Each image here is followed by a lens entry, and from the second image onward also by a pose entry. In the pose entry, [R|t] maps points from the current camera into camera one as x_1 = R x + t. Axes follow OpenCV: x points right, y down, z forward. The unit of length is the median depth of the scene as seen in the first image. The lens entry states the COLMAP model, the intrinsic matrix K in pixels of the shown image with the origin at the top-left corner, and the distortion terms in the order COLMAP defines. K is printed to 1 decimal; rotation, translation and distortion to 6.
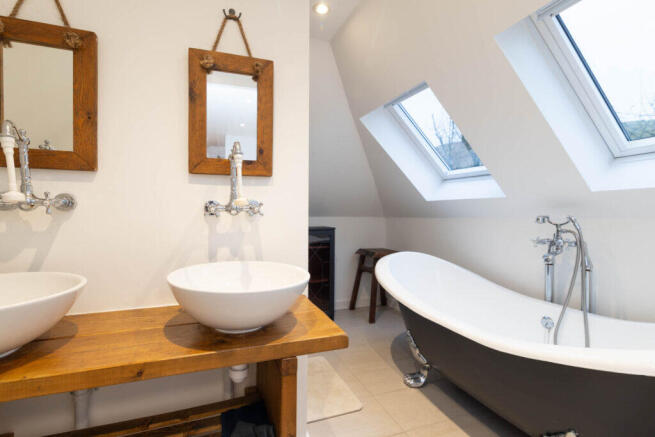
lens RADIAL K [[301.3, 0, 326.6], [0, 301.3, 217.9], [0, 0, 1]] dist [0.000784, -0.000028]
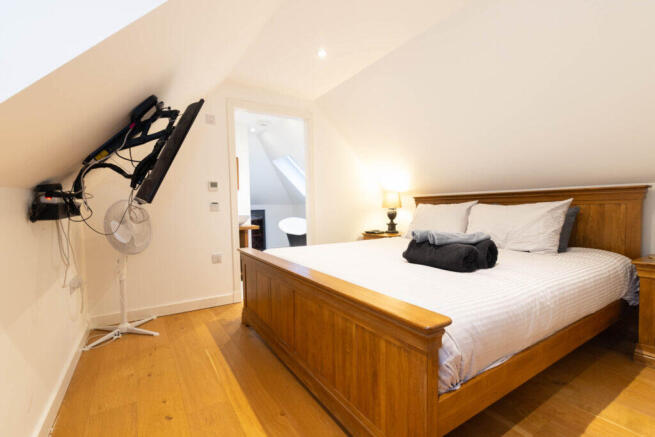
lens RADIAL K [[301.3, 0, 328.1], [0, 301.3, 216.6], [0, 0, 1]] dist [0.000784, -0.000028]
pose [[0.981341, -0.035507, 0.188968, 0.071345], [0.030241, 0.999072, 0.030679, 0.029156], [-0.189881, -0.024392, 0.981504, -1.185682]]
